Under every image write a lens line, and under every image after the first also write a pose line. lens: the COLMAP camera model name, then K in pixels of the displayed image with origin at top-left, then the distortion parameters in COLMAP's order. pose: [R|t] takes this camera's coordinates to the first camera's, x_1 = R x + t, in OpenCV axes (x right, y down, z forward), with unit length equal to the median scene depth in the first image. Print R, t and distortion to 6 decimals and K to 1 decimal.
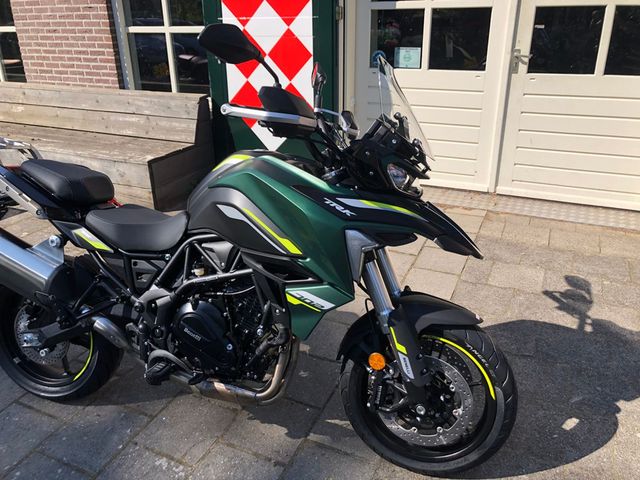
lens RADIAL K [[519.8, 0, 318.4], [0, 519.8, 235.7], [0, 0, 1]] dist [0.010987, 0.005352]
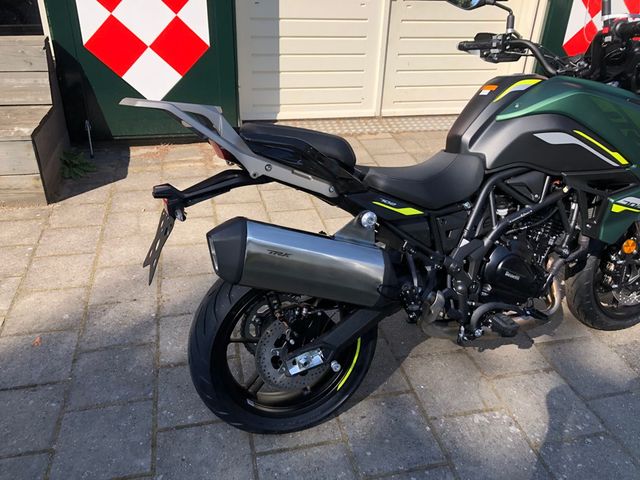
lens RADIAL K [[518.3, 0, 312.3], [0, 518.3, 241.7], [0, 0, 1]] dist [0.014210, -0.004550]
pose [[0.789149, -0.266822, 0.553218, -0.825977], [0.201579, 0.963332, 0.177078, -0.091251], [-0.580181, -0.028224, 0.813998, 0.344423]]
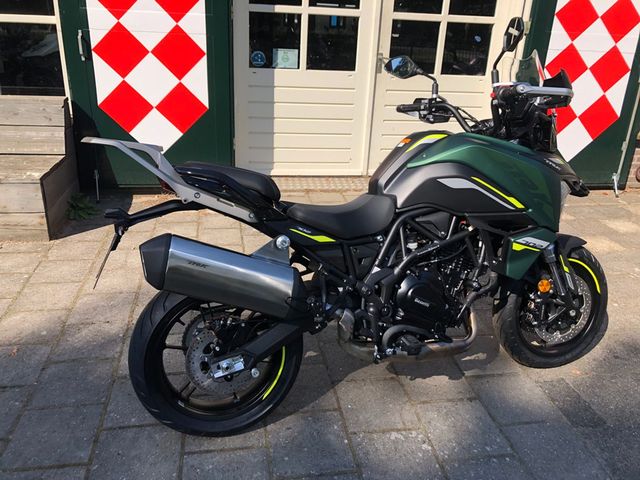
lens RADIAL K [[518.3, 0, 312.3], [0, 518.3, 241.7], [0, 0, 1]] dist [0.014210, -0.004550]
pose [[0.823487, -0.168685, 0.541678, -0.784170], [0.170707, 0.984201, 0.046974, -0.019846], [-0.541044, 0.053786, 0.839273, 0.167026]]
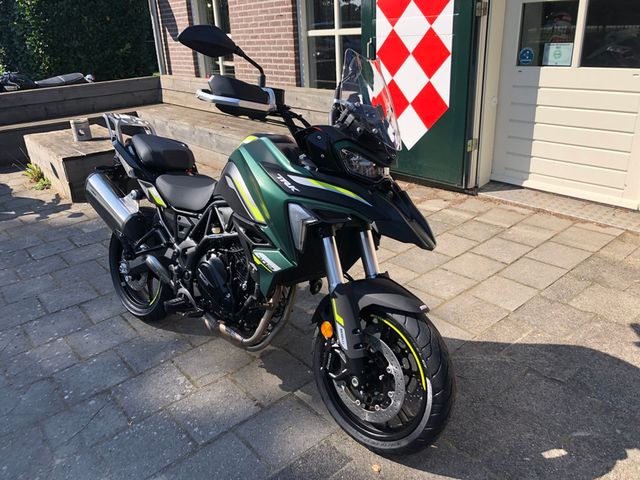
lens RADIAL K [[518.3, 0, 312.3], [0, 518.3, 241.7], [0, 0, 1]] dist [0.014210, -0.004550]
pose [[0.898142, 0.137968, -0.417499, 0.387433], [-0.134871, 0.990169, 0.037074, 0.015791], [0.418510, 0.023010, 0.907921, -0.008627]]
